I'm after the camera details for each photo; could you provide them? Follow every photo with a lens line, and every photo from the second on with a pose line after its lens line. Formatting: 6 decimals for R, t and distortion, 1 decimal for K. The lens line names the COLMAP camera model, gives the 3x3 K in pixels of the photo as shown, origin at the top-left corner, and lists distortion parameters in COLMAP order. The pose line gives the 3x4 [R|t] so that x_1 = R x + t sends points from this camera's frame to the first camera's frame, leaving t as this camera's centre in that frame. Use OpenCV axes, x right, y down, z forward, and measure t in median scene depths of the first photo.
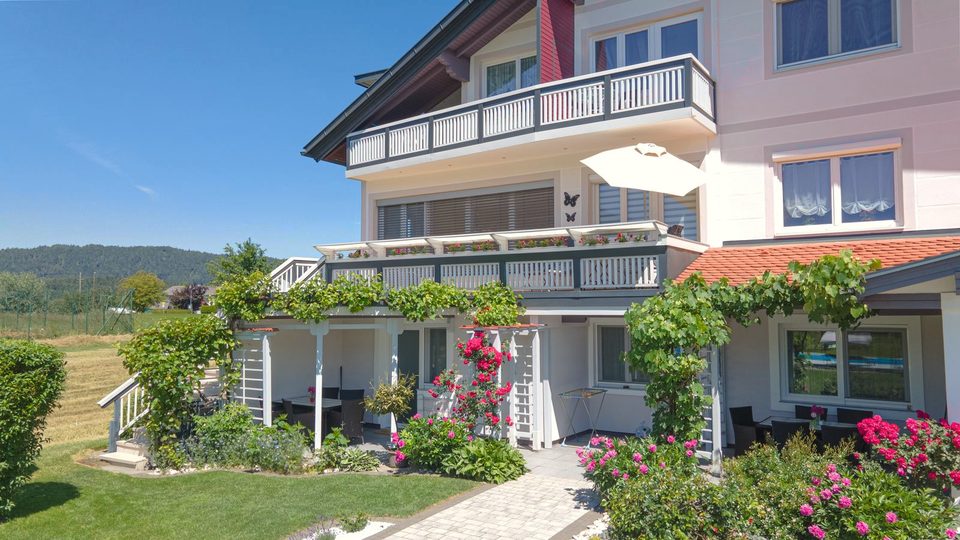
lens RADIAL K [[702.6, 0, 477.6], [0, 702.6, 271.0], [0, 0, 1]] dist [0.034247, 0.022413]
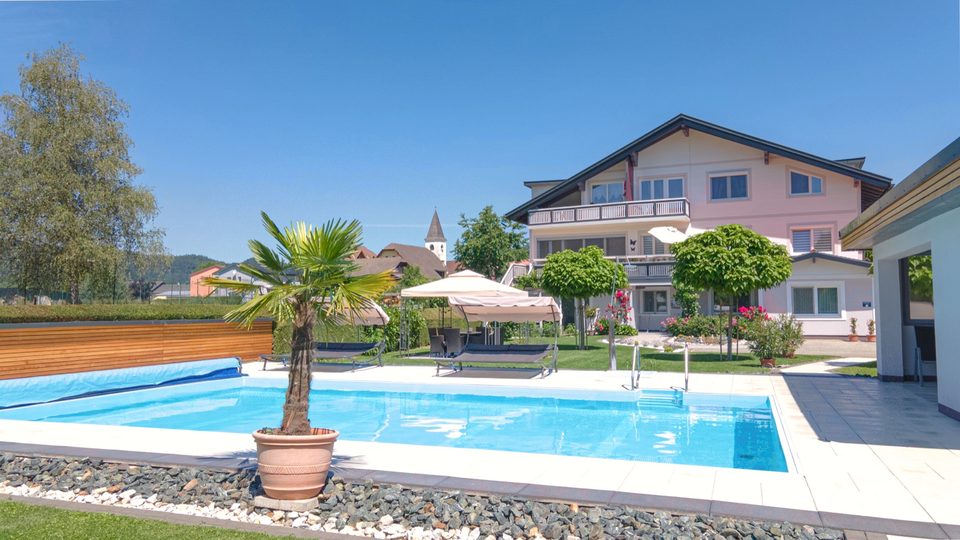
lens RADIAL K [[702.6, 0, 477.6], [0, 702.6, 271.0], [0, 0, 1]] dist [0.034247, 0.022413]
pose [[0.985743, 0.005080, 0.168184, -1.042816], [-0.005642, 0.999980, 0.002867, -0.000403], [-0.168166, -0.003775, 0.985751, -1.757032]]
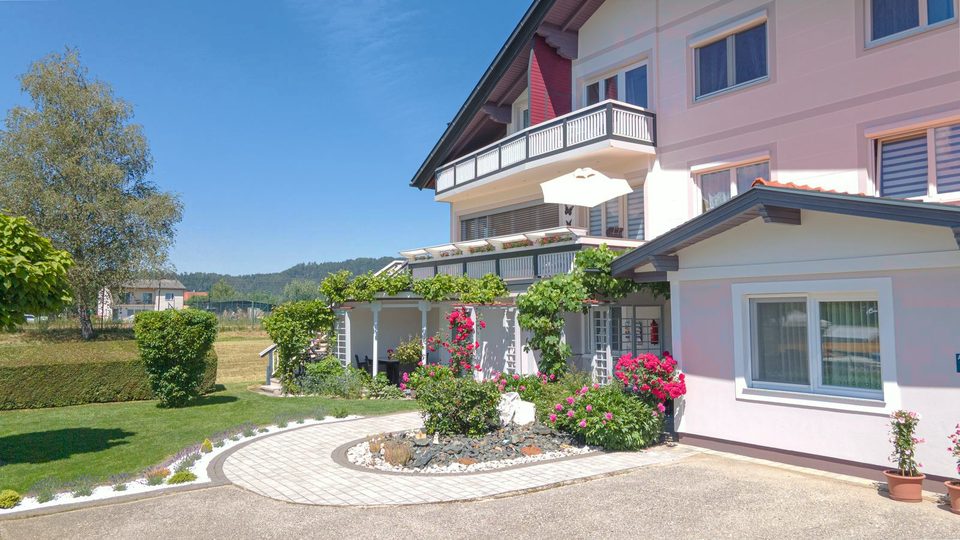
lens RADIAL K [[702.6, 0, 477.6], [0, 702.6, 271.0], [0, 0, 1]] dist [0.034247, 0.022413]
pose [[0.933182, -0.024703, -0.358553, 0.527456], [0.022563, 0.999694, -0.010152, 0.025089], [0.358694, 0.001383, 0.933454, -0.330638]]
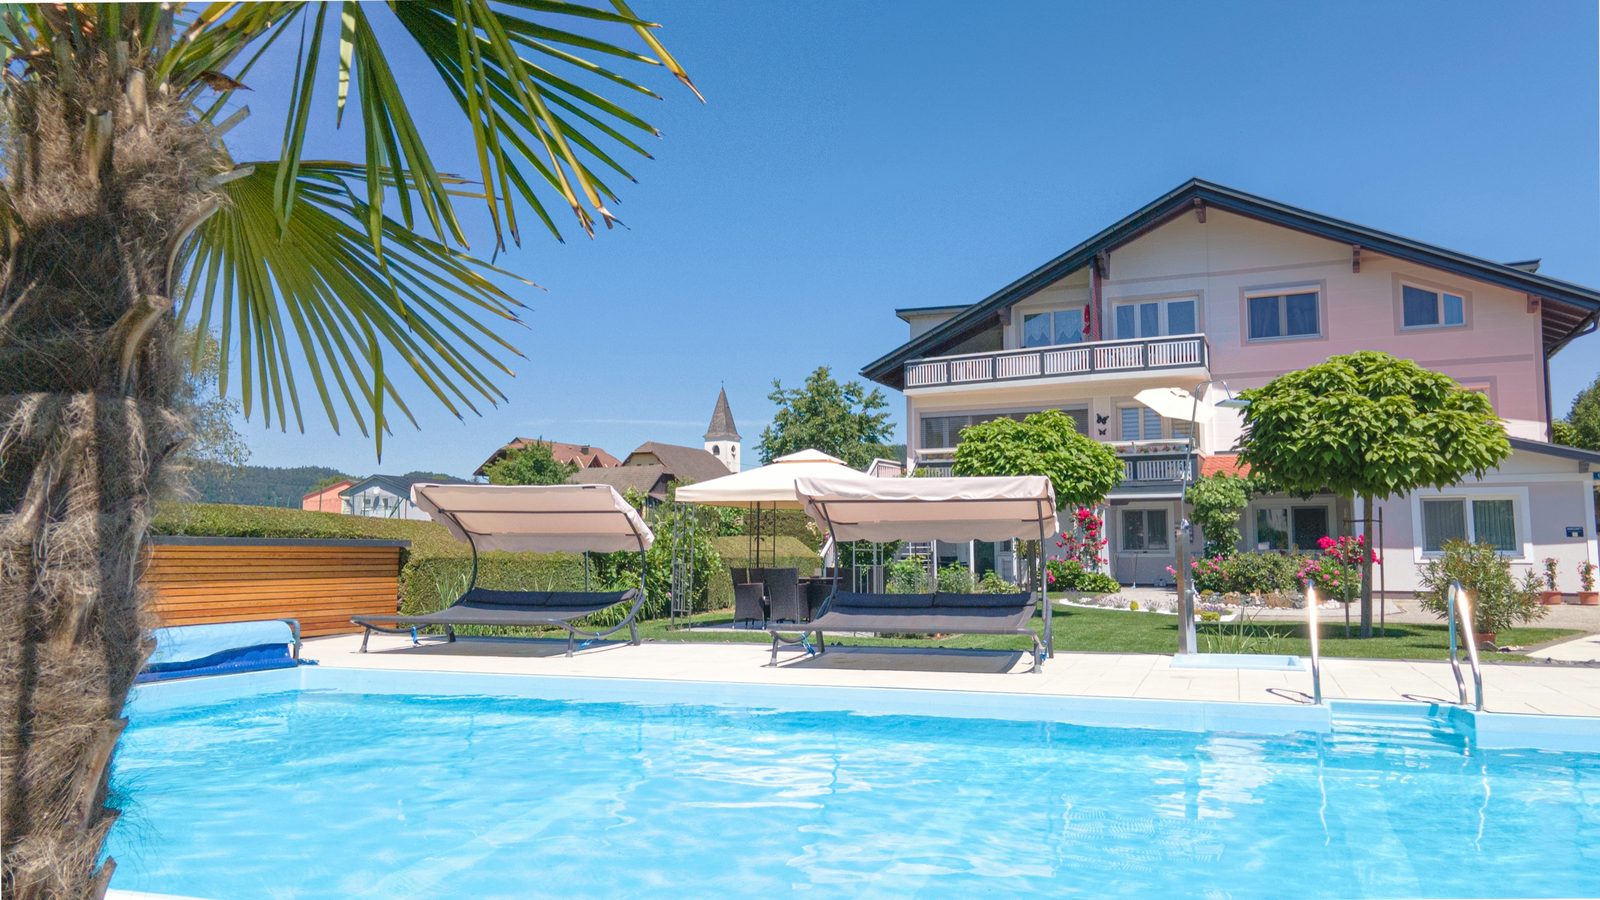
lens RADIAL K [[1171.0, 0, 795.9], [0, 1171.0, 451.7], [0, 0, 1]] dist [0.034247, 0.022413]
pose [[0.984798, 0.013414, 0.173183, -1.037793], [-0.007598, 0.999386, -0.034200, 0.055540], [-0.173536, 0.032364, 0.984296, -1.413369]]
